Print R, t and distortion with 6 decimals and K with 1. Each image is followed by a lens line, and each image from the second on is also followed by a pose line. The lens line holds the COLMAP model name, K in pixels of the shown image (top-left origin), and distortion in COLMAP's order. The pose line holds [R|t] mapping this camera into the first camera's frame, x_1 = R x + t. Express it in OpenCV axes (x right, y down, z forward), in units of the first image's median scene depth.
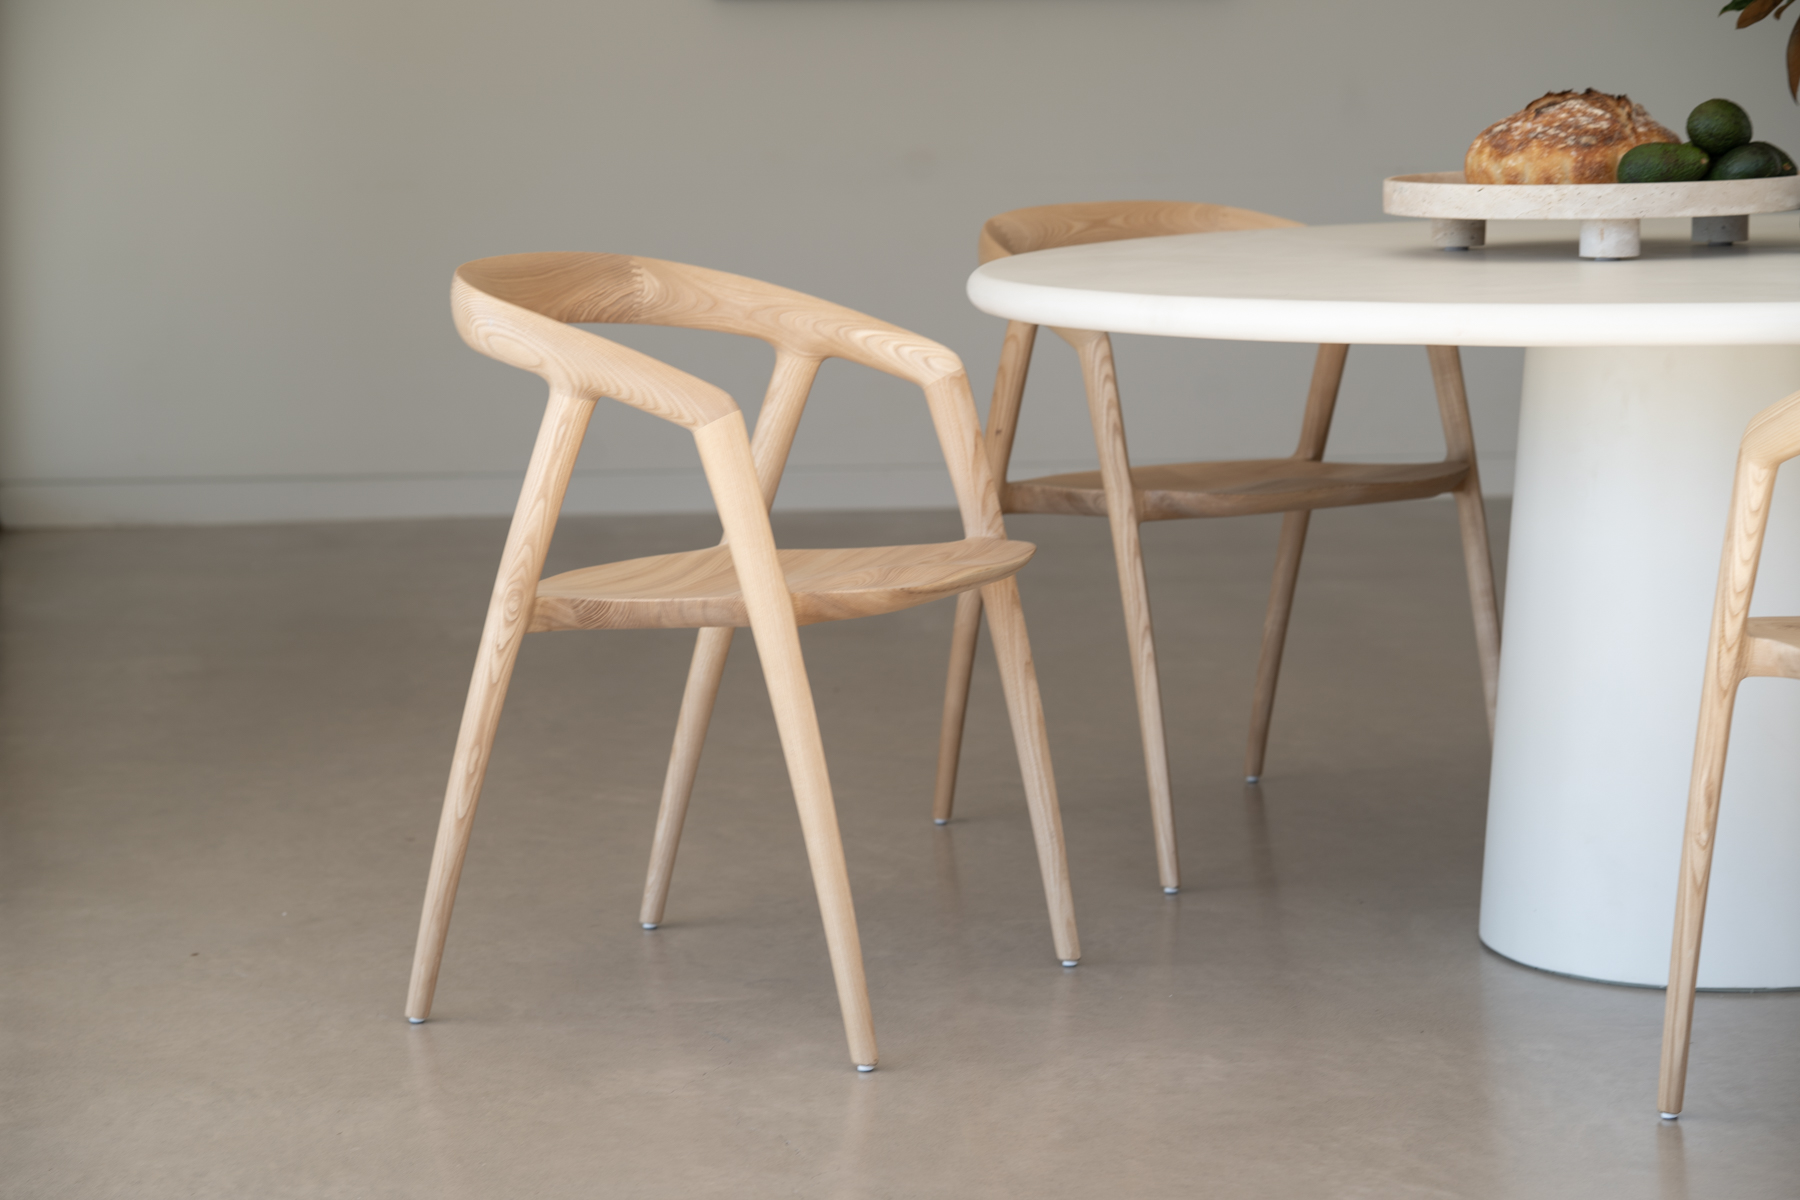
lens RADIAL K [[4415.9, 0, 900.0], [0, 4415.9, 600.0], [0, 0, 1]] dist [0.103087, 0.898202]
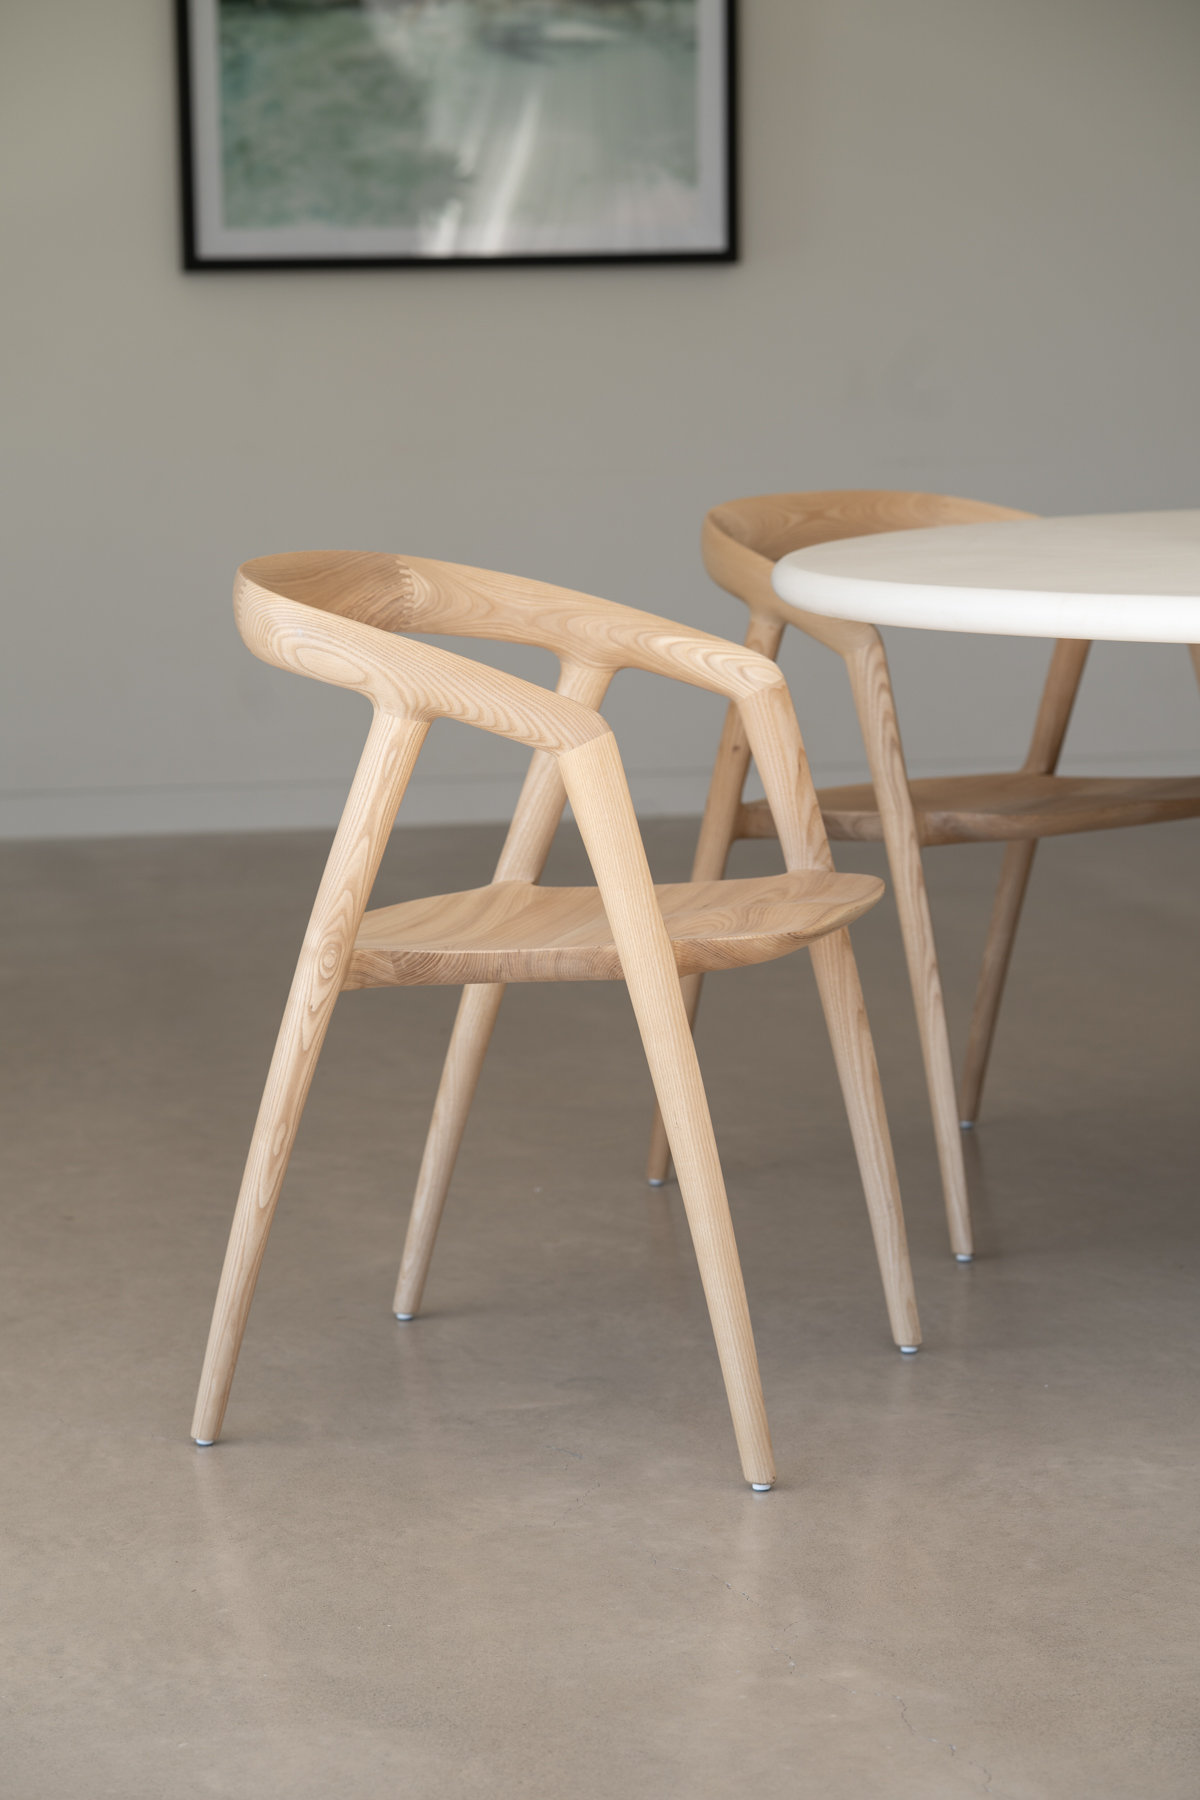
lens RADIAL K [[4415.9, 0, 600.0], [0, 4415.9, 900.0], [0, 0, 1]] dist [0.103087, 0.898202]
pose [[0.992565, -0.017131, 0.120504, -0.129262], [0.017167, 0.999852, 0.000743, -0.009580], [-0.120498, 0.001331, 0.992713, 0.128545]]
